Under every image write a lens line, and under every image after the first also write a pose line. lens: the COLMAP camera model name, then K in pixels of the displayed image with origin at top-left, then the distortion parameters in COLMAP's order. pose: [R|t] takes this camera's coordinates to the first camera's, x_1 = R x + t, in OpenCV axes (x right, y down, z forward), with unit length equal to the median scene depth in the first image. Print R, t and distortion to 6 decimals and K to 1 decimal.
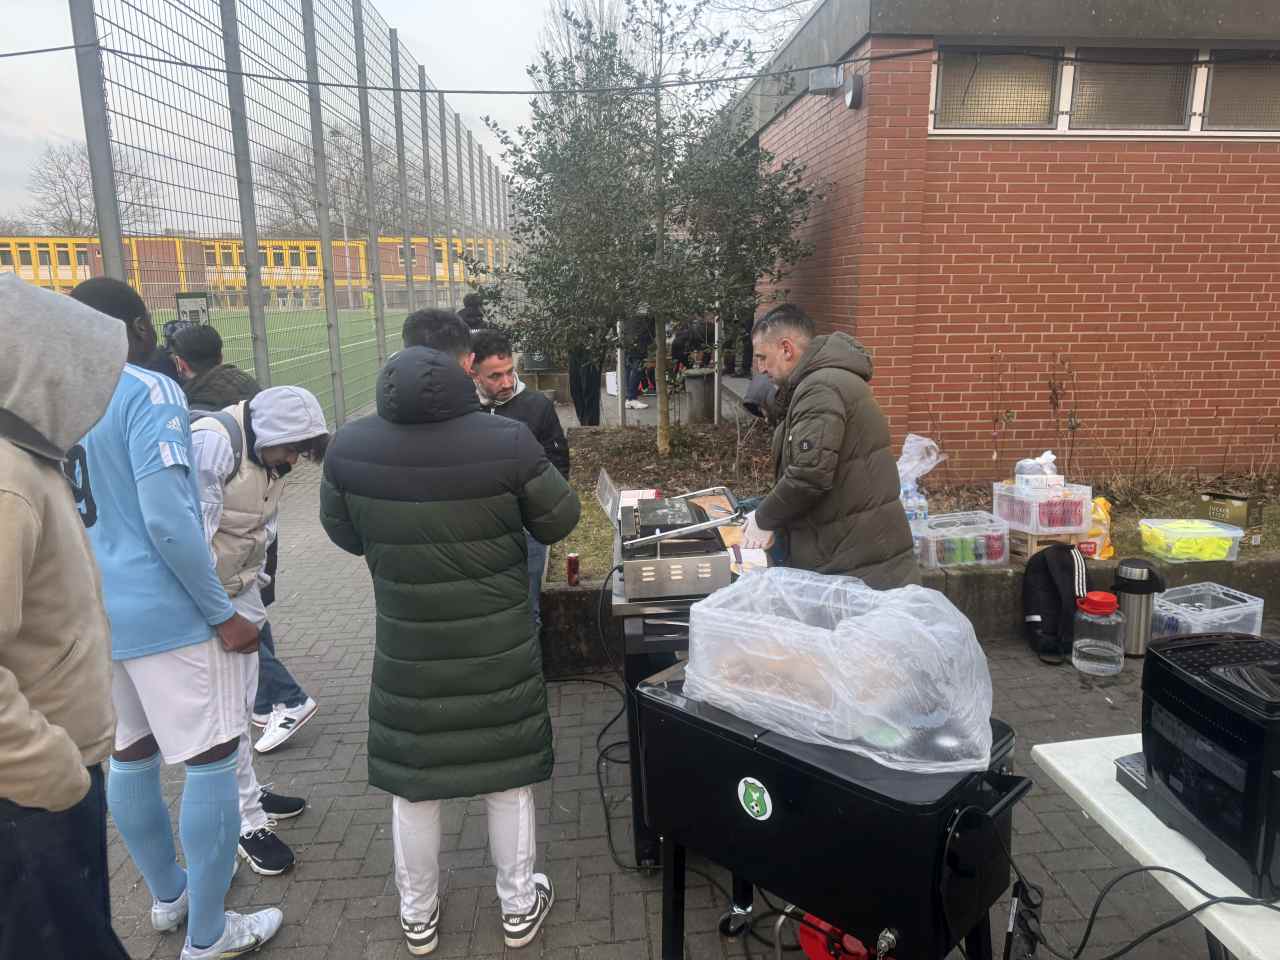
lens RADIAL K [[908.2, 0, 640.5], [0, 908.2, 474.0], [0, 0, 1]] dist [0.019235, -0.025975]
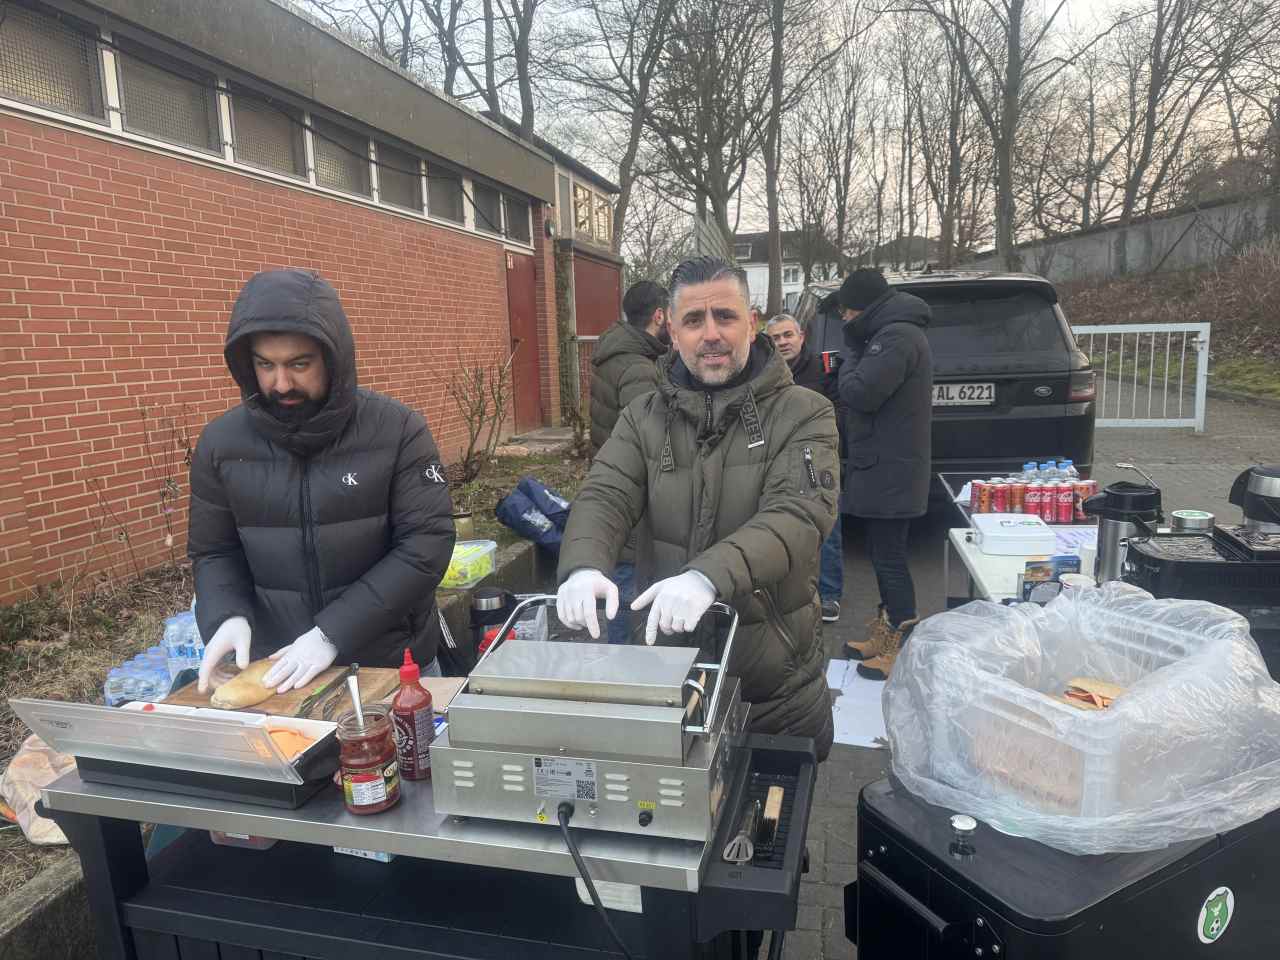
lens RADIAL K [[908.2, 0, 636.3], [0, 908.2, 480.6], [0, 0, 1]] dist [0.019235, -0.025975]
pose [[0.291470, -0.149823, 0.944774, -0.204896], [0.225769, 0.970530, 0.084257, -0.043152], [-0.929556, 0.188743, 0.316706, 0.378878]]
